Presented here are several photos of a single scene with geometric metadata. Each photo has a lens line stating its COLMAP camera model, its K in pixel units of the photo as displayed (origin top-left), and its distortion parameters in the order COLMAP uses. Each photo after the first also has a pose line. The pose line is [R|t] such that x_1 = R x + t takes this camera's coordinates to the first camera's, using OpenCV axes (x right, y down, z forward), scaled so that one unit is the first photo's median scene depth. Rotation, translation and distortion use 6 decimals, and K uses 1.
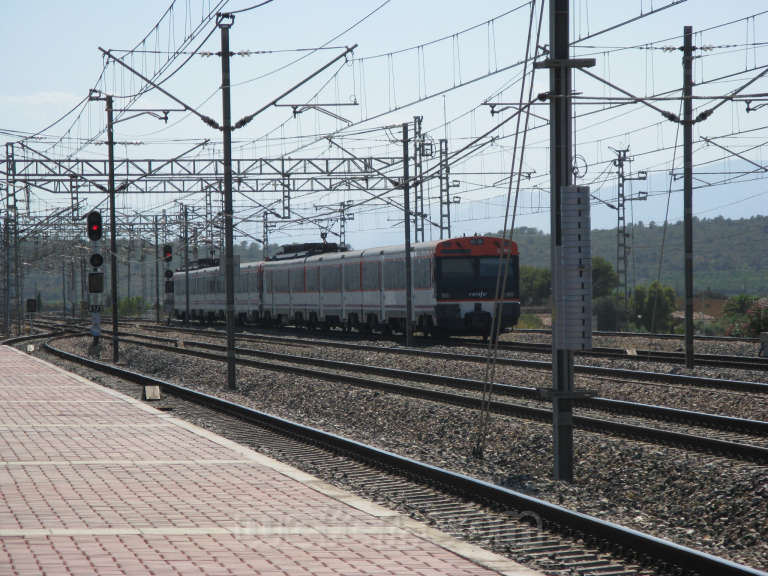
lens RADIAL K [[4682.7, 0, 384.0], [0, 4682.7, 288.0], [0, 0, 1]] dist [0.020181, -3.139179]
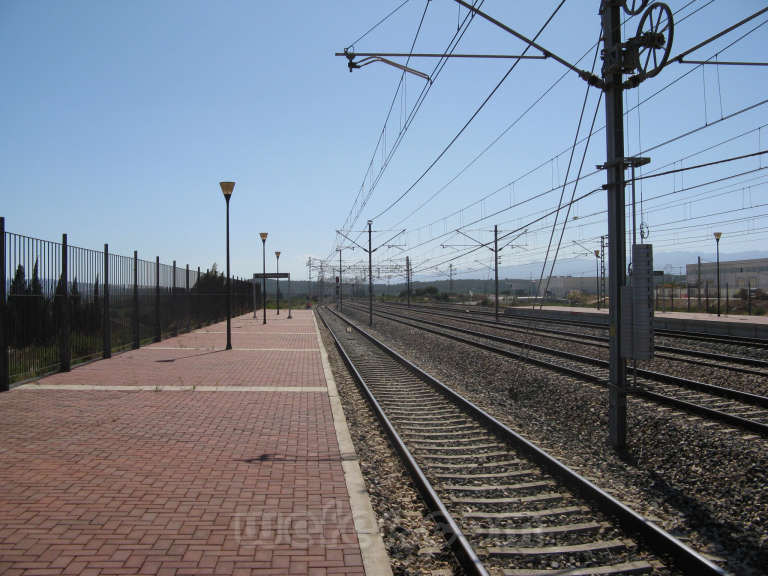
lens RADIAL K [[760.2, 0, 384.0], [0, 760.2, 288.0], [0, 0, 1]] dist [-0.062627, 0.019436]
pose [[0.999973, 0.005543, -0.004738, -0.019625], [-0.005563, 0.999975, -0.004305, -0.003605], [0.004714, 0.004331, 0.999980, 0.406415]]
